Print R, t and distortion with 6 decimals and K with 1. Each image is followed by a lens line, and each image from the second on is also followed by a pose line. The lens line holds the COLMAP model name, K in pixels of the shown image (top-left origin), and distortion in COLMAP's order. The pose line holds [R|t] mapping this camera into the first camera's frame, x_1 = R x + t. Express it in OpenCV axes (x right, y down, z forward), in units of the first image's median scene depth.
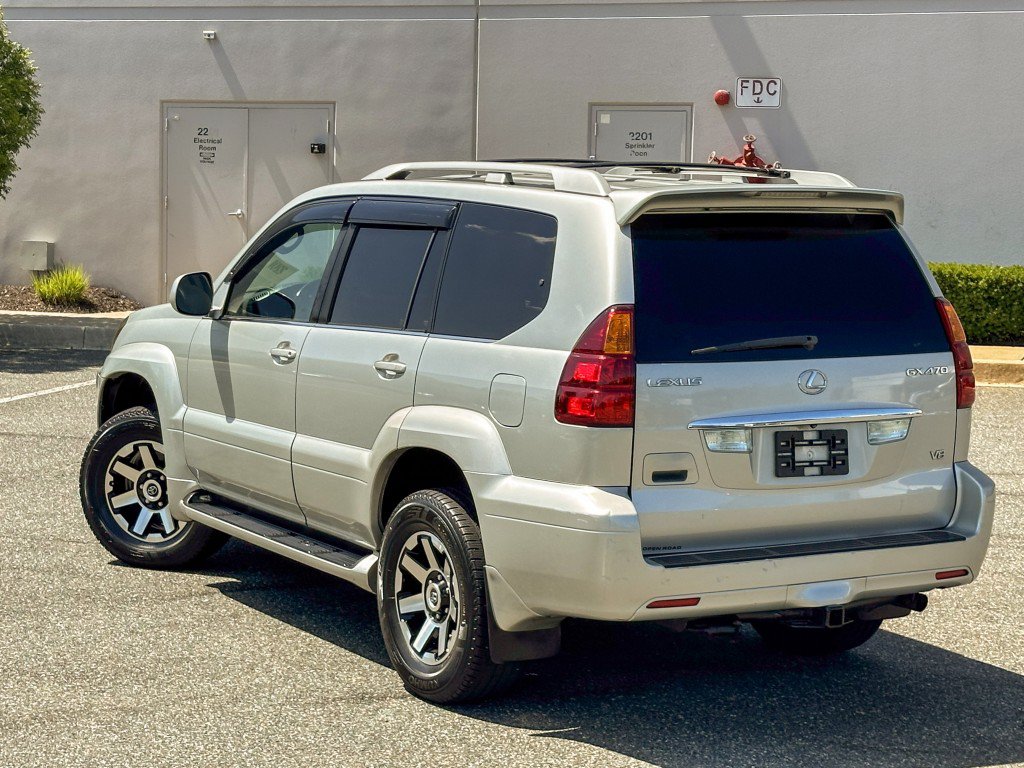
lens RADIAL K [[2190.9, 0, 489.5], [0, 2190.9, 386.1], [0, 0, 1]] dist [0.073986, 0.417250]
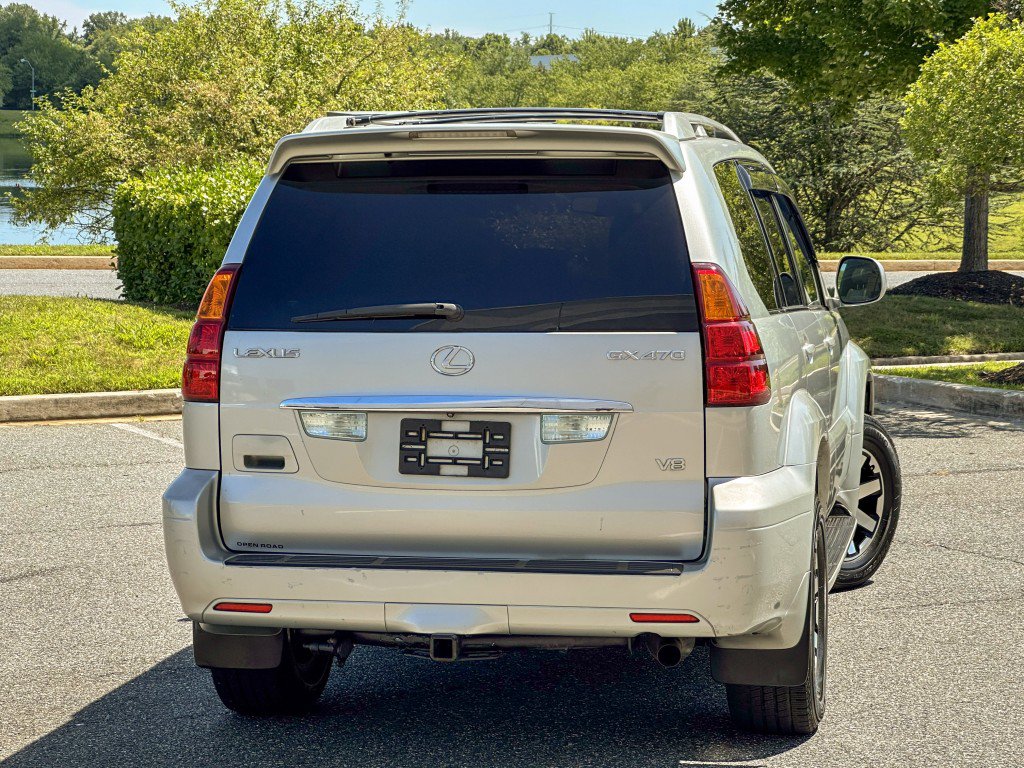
lens RADIAL K [[2553.8, 0, 512.0], [0, 2553.8, 384.0], [0, 0, 1]] dist [-0.335118, 8.190874]
pose [[0.745318, 0.027094, -0.666159, 0.772051], [-0.048021, 0.998760, -0.013105, 0.017580], [0.664978, 0.041757, 0.745695, 0.295250]]
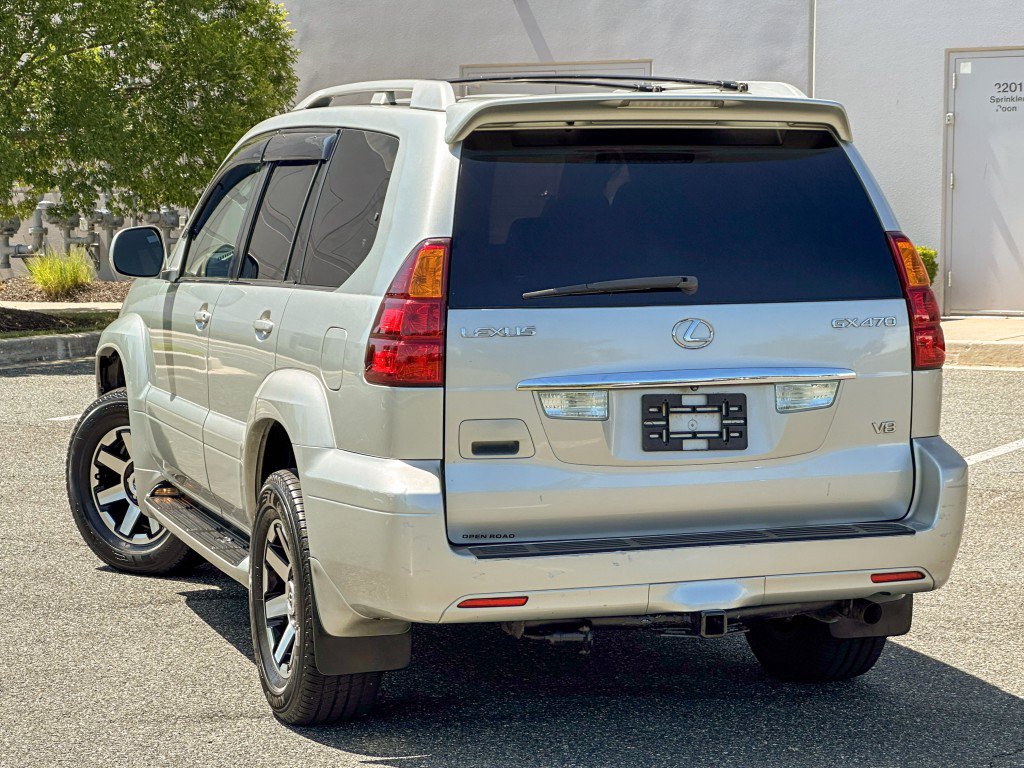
lens RADIAL K [[2553.8, 0, 512.0], [0, 2553.8, 384.0], [0, 0, 1]] dist [-0.335118, 8.190874]
pose [[0.977528, -0.002511, -0.210793, 0.270499], [-0.000021, 0.999928, -0.012005, 0.026944], [0.210808, 0.011740, 0.977457, 0.067964]]
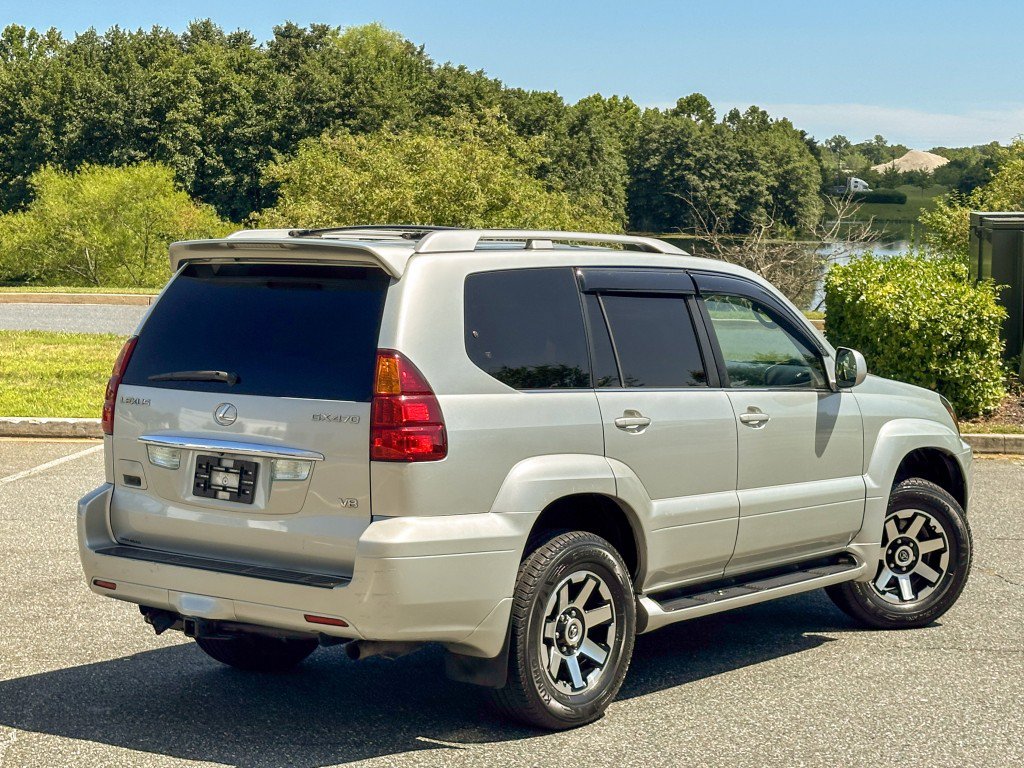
lens RADIAL K [[2002.4, 0, 558.3], [0, 2002.4, 382.8], [0, 0, 1]] dist [0.175592, -0.033760]
pose [[0.356821, 0.043920, -0.933140, 1.112242], [-0.104613, 0.994490, 0.006805, -0.040574], [0.928297, 0.095191, 0.359449, 0.764879]]
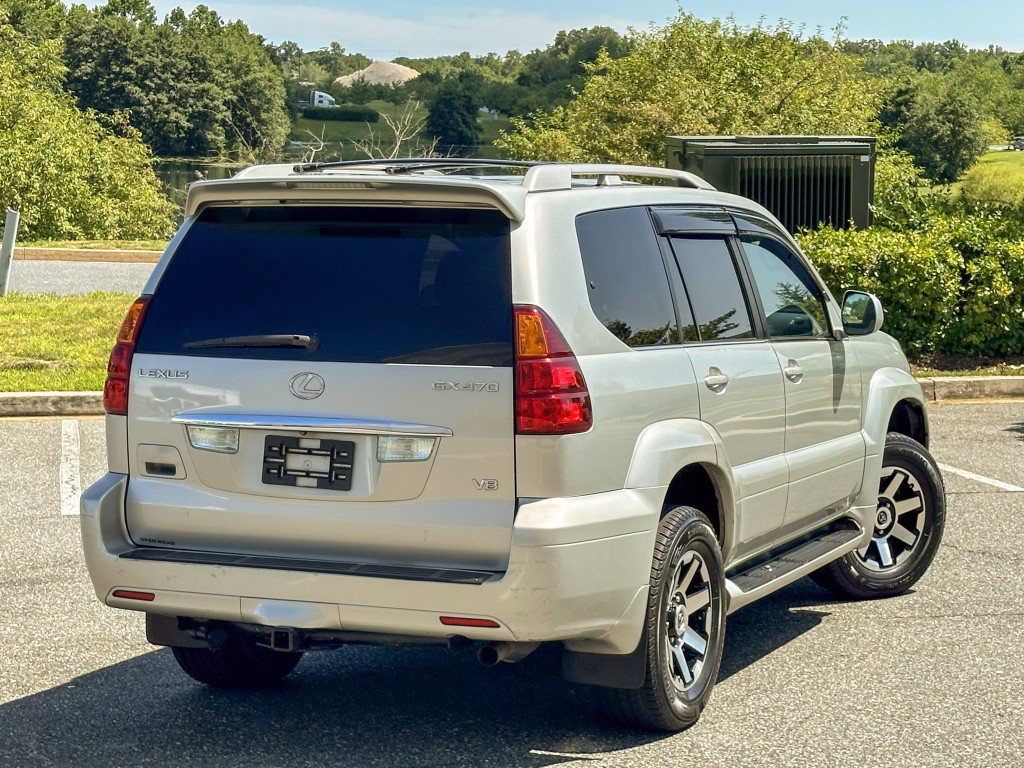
lens RADIAL K [[2314.7, 0, 582.4], [0, 2314.7, 387.7], [0, 0, 1]] dist [0.218891, -0.407070]
pose [[0.593734, 0.052228, -0.802965, 0.973874], [-0.077864, 0.996937, 0.007270, -0.016783], [0.800885, 0.058206, 0.595982, 0.490665]]
